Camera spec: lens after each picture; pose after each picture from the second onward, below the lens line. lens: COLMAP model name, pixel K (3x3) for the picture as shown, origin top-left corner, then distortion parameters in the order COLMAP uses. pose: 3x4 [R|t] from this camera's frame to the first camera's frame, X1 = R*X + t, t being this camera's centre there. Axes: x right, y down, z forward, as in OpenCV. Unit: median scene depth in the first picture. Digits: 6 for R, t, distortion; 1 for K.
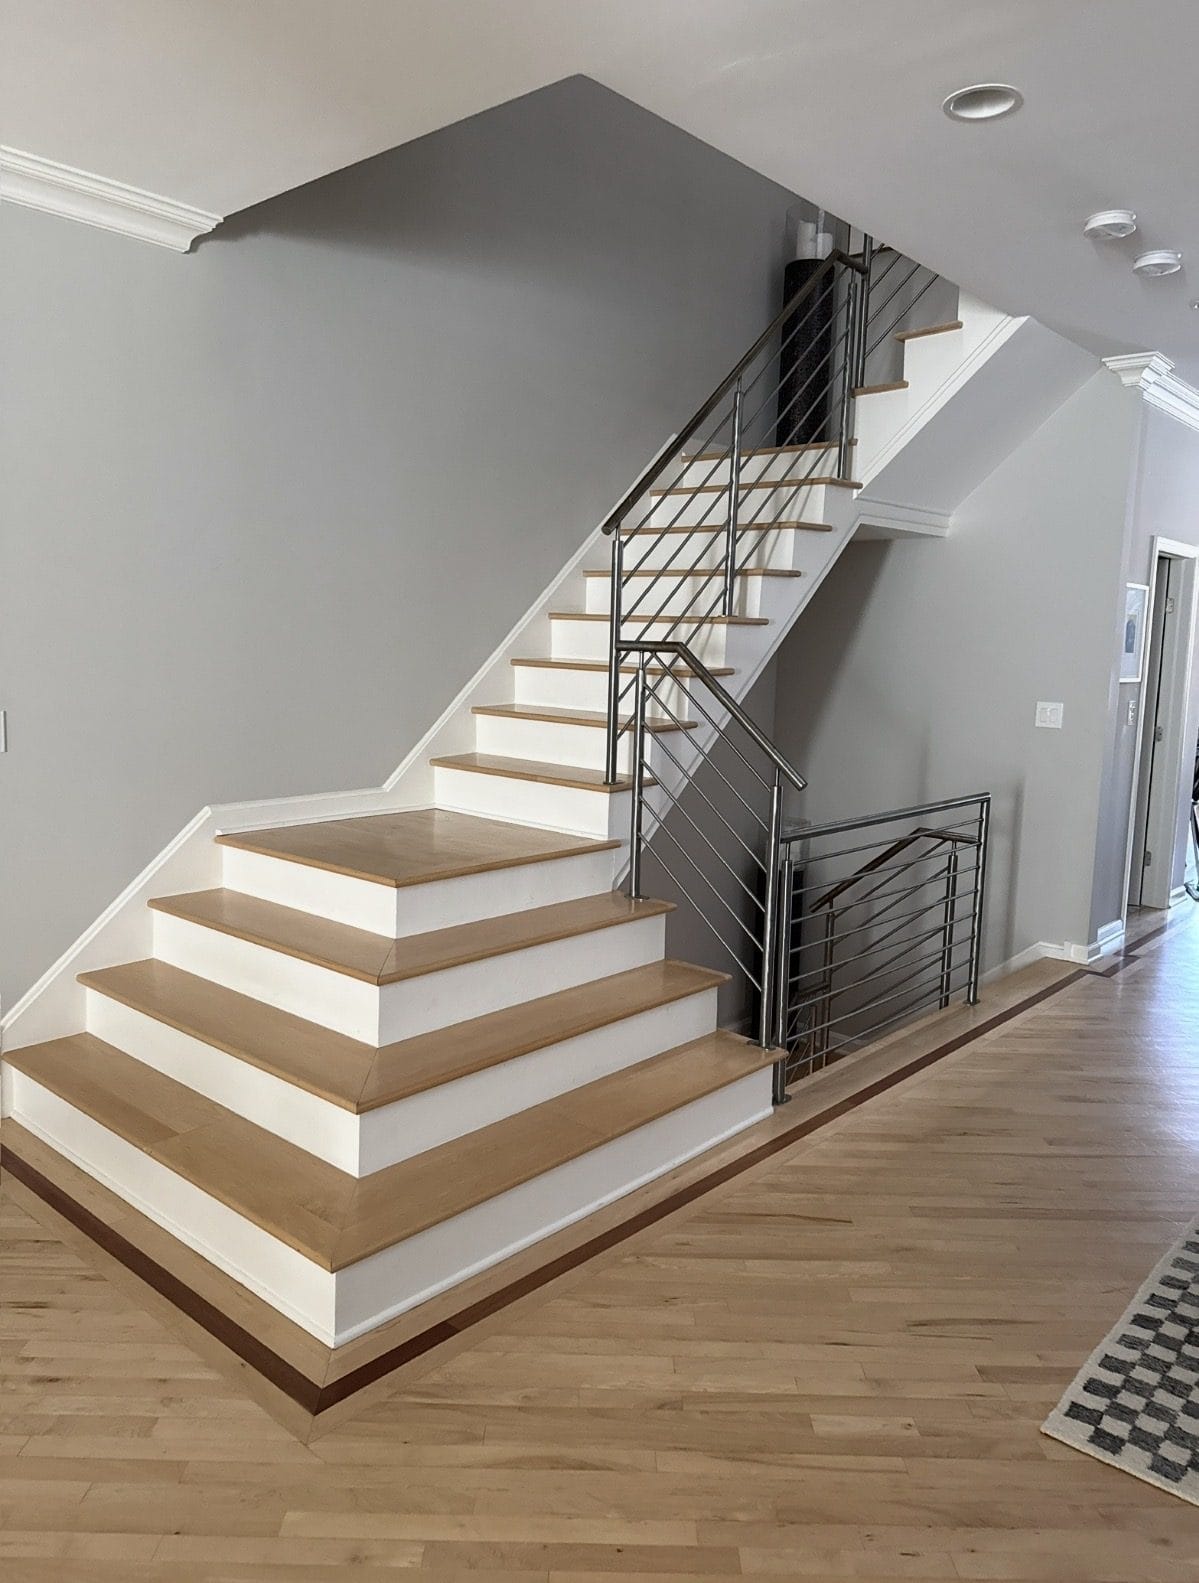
lens RADIAL K [[1115.3, 0, 599.5], [0, 1115.3, 791.5], [0, 0, 1]] dist [-0.007720, -0.002669]
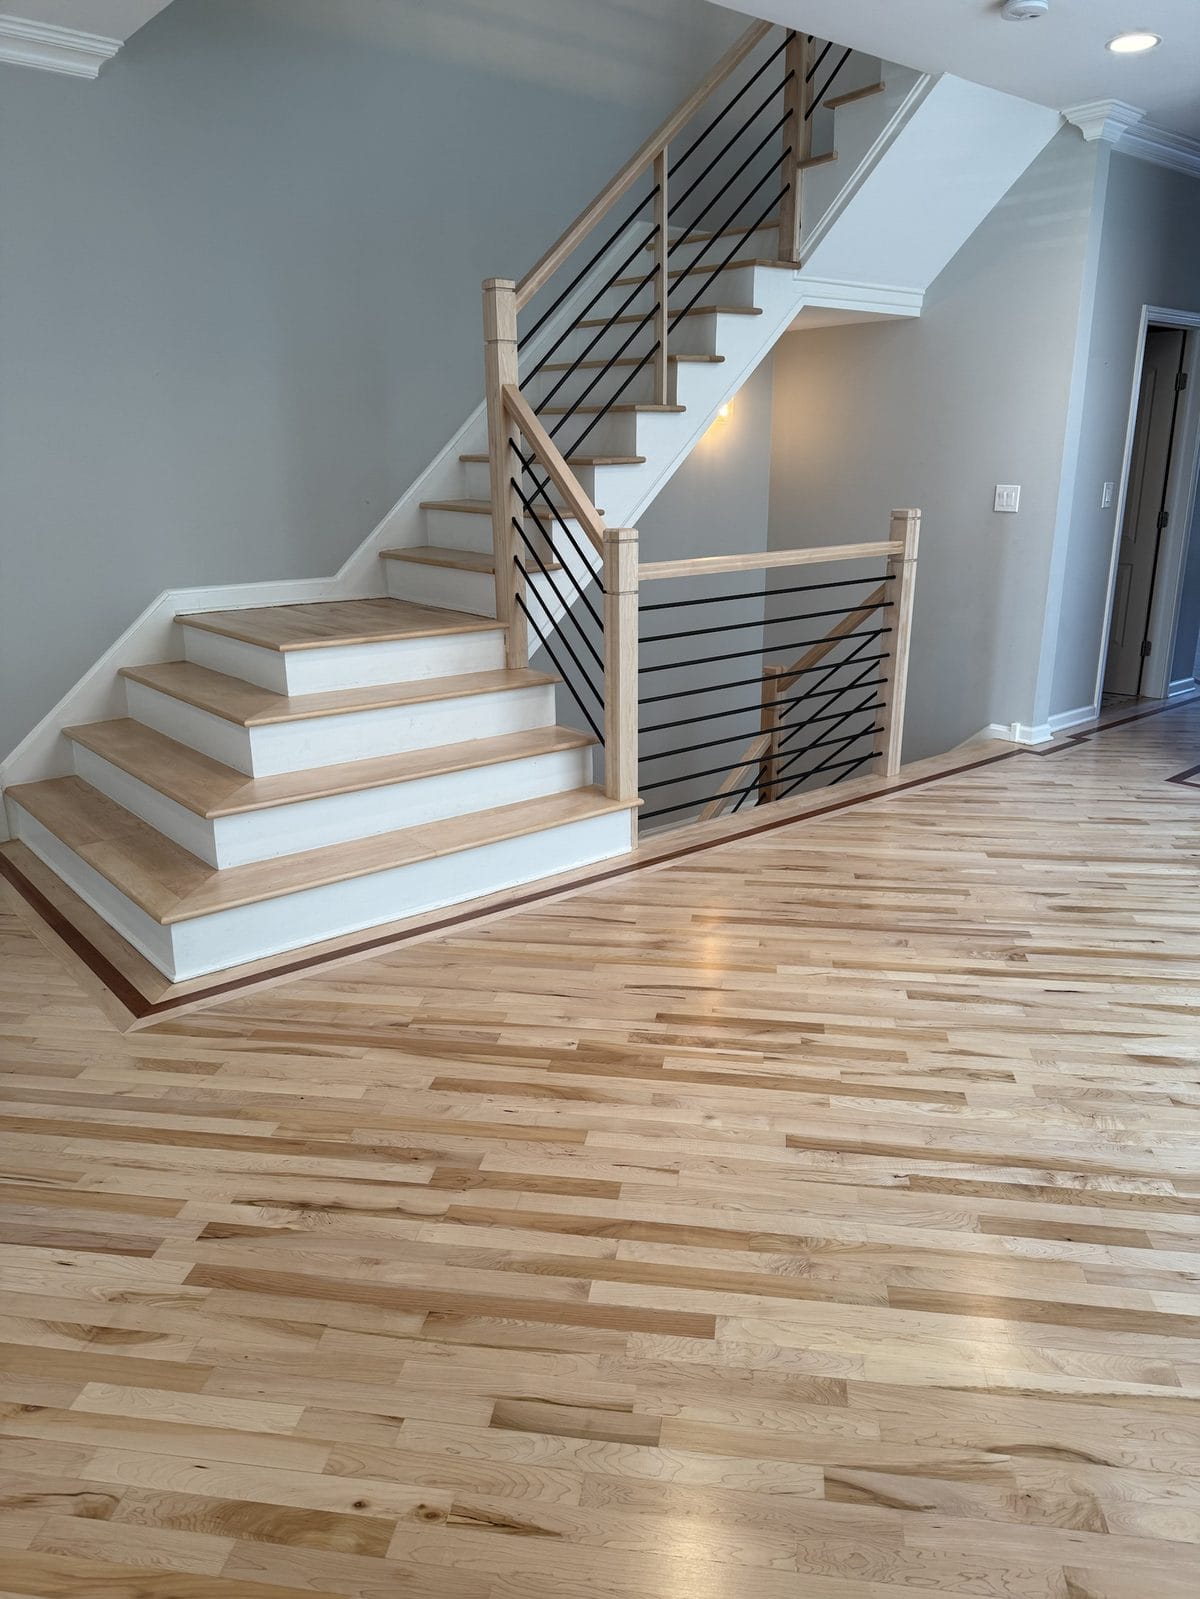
lens RADIAL K [[1124.9, 0, 600.0], [0, 1124.9, 799.5], [0, 0, 1]] dist [0.010618, -0.046306]
pose [[0.989192, 0.013311, -0.146023, 0.295046], [0.009382, 0.988084, 0.153629, 0.060338], [0.146328, -0.153338, 0.977280, -0.121772]]
